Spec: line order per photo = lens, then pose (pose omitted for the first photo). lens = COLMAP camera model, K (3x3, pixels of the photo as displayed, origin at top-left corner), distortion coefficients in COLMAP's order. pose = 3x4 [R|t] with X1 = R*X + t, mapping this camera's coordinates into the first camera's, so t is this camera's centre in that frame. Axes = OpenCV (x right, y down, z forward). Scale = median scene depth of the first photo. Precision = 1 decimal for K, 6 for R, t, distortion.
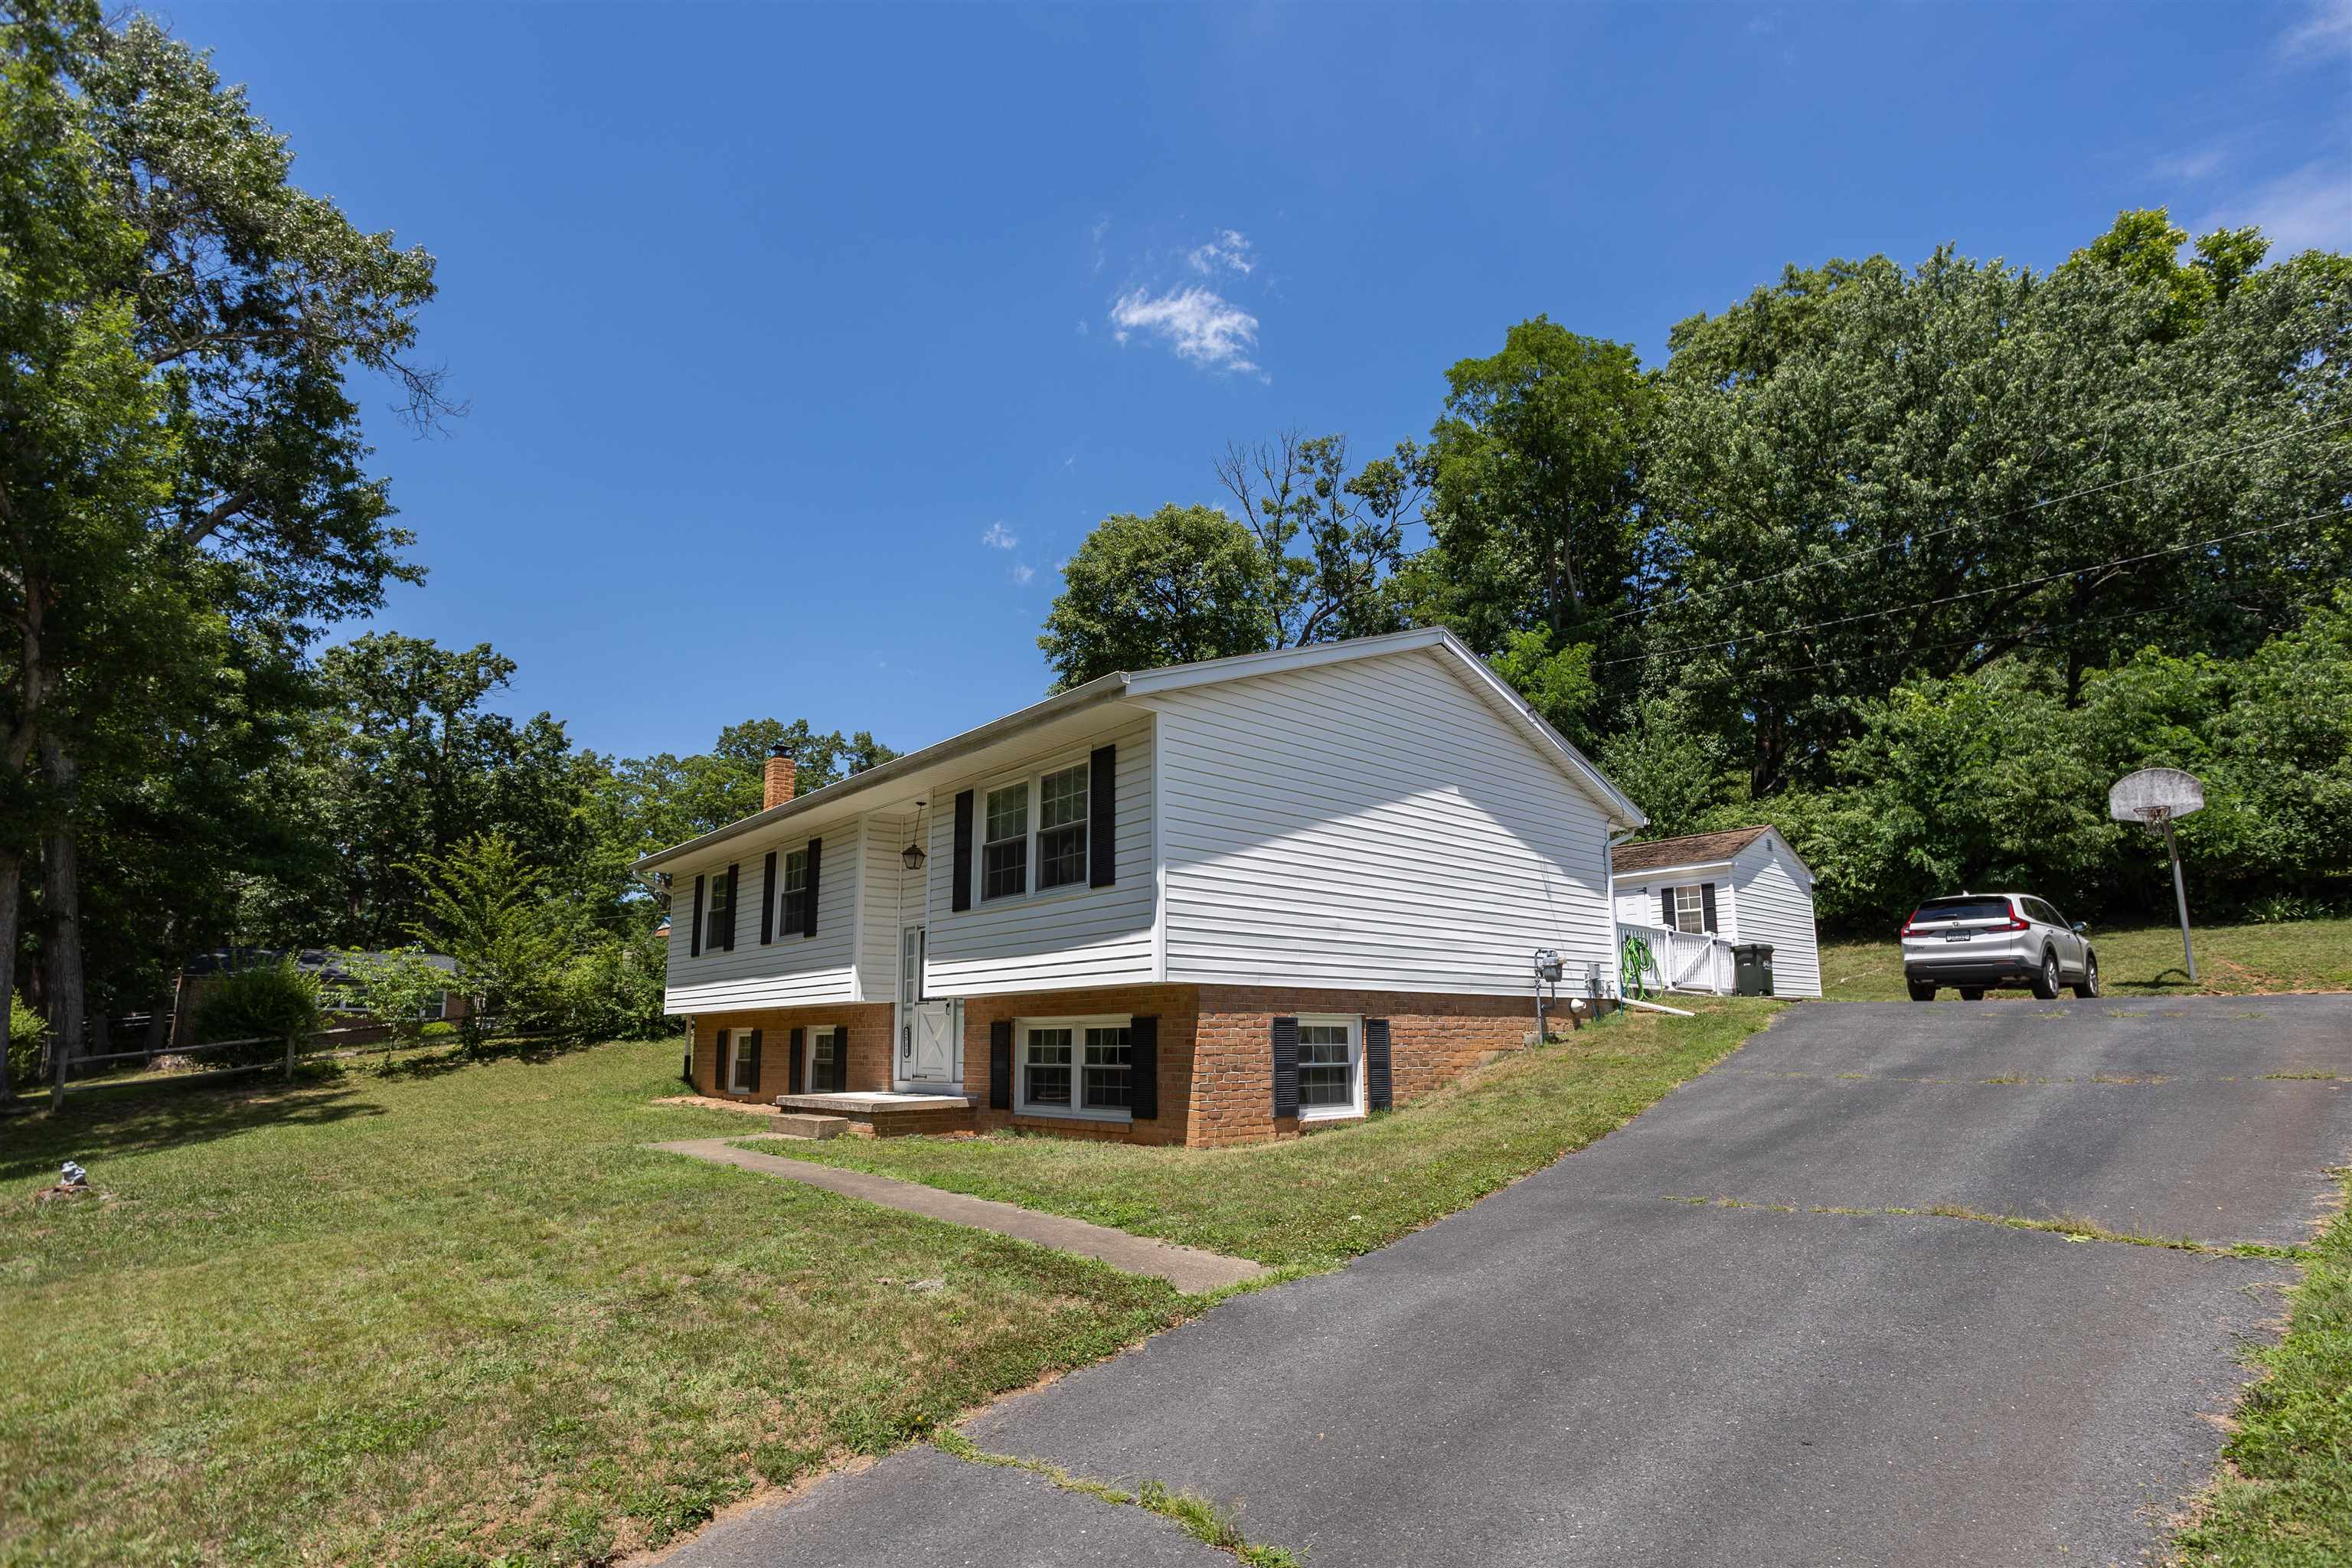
lens RADIAL K [[1172.0, 0, 1172.5], [0, 1172.0, 818.9], [0, 0, 1]] dist [-0.038327, 0.030719]
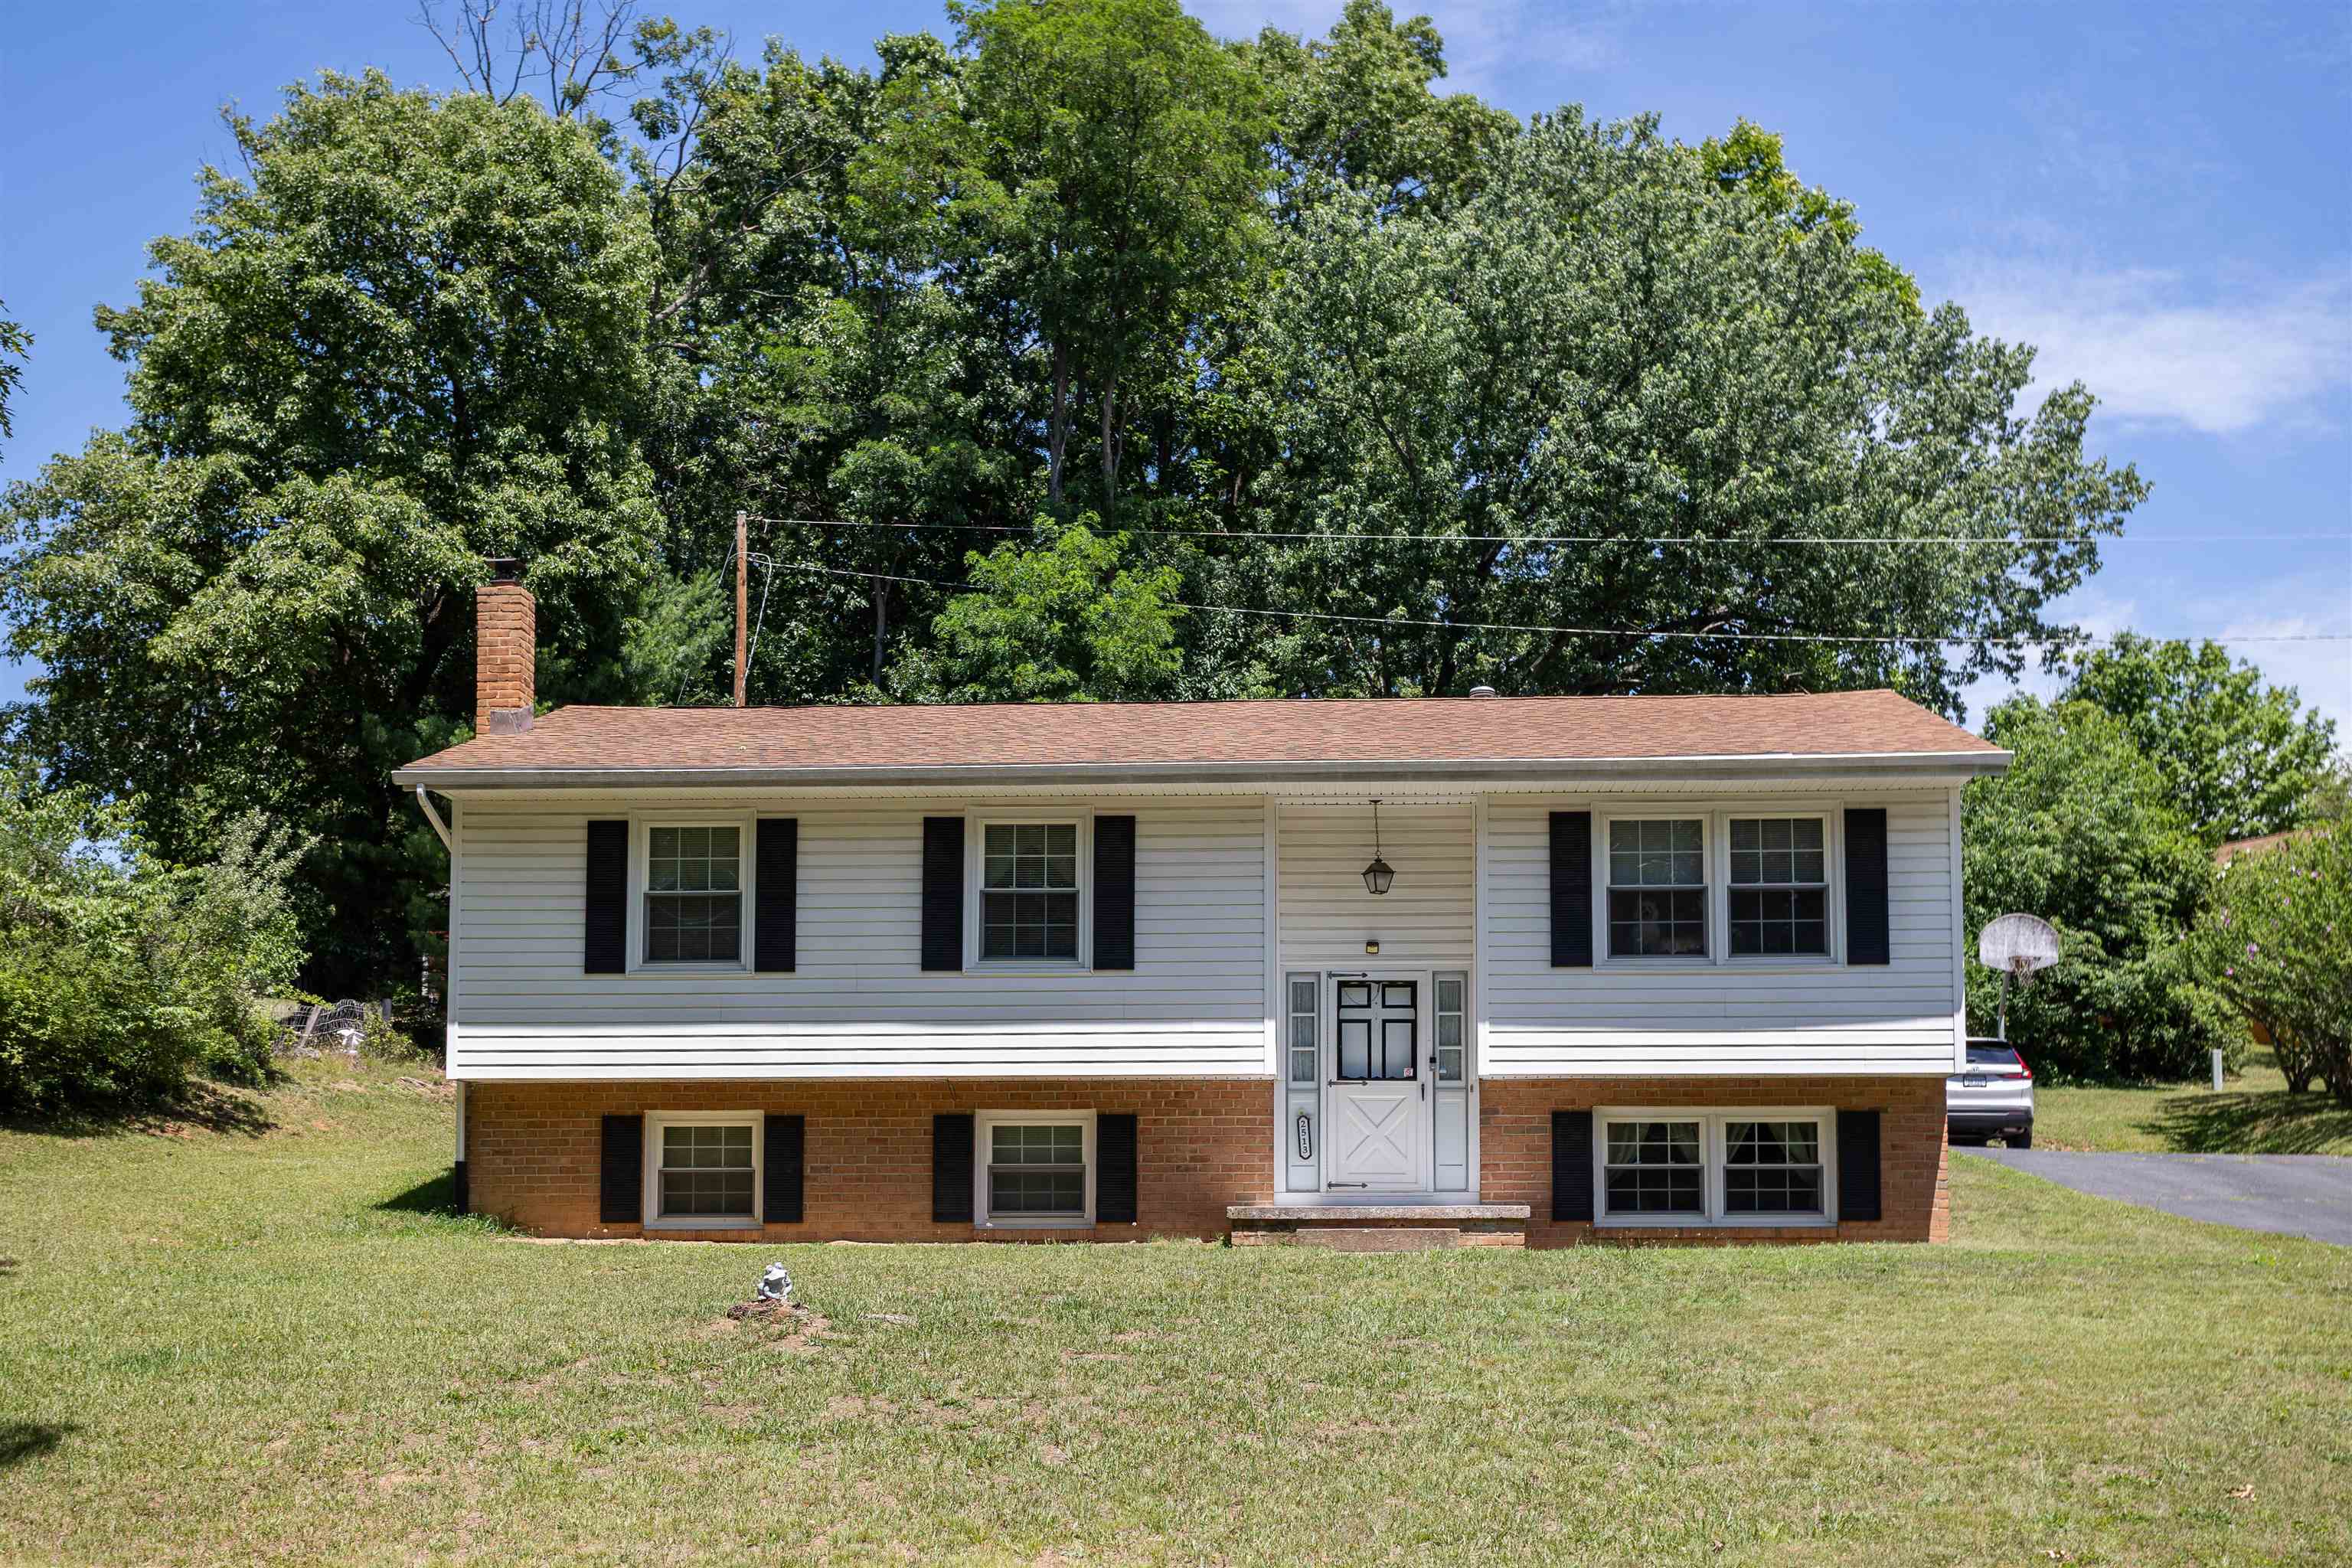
lens RADIAL K [[2660.8, 0, 1256.5], [0, 2660.8, 1106.8], [0, 0, 1]] dist [-0.002496, -0.003049]
pose [[0.689037, 0.053977, 0.722713, -1.602398], [-0.140701, 0.988212, 0.060339, 0.093884], [-0.710937, -0.143262, 0.688509, -0.075926]]
